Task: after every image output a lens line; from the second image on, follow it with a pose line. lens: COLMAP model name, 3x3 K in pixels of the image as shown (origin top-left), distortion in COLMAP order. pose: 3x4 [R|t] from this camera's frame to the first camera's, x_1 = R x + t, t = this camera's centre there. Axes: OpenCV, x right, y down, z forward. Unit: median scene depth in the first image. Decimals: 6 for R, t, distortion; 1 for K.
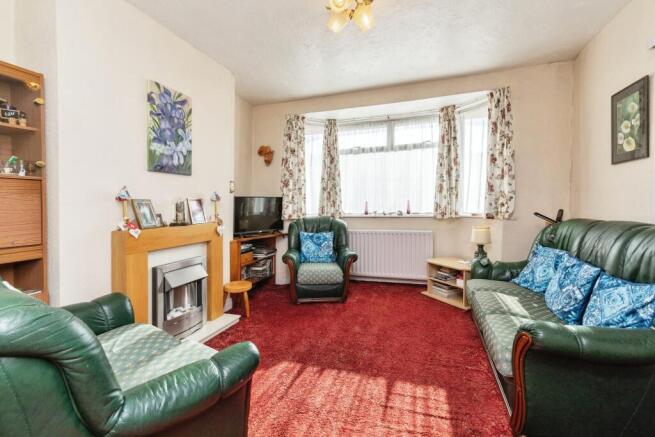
lens RADIAL K [[301.5, 0, 328.6], [0, 301.5, 213.5], [0, 0, 1]] dist [0.000393, 0.000133]
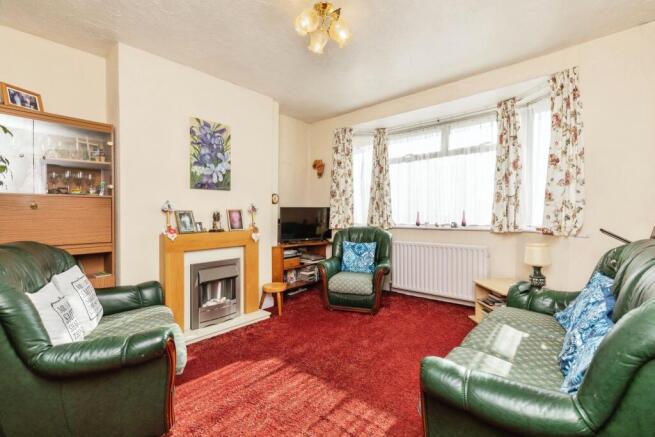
lens RADIAL K [[301.5, 0, 329.9], [0, 301.5, 219.3], [0, 0, 1]] dist [0.000393, 0.000133]
pose [[0.922165, 0.014802, -0.386514, 0.317499], [-0.017194, 0.999848, -0.002732, -0.012298], [0.386415, 0.009165, 0.922279, 0.037706]]
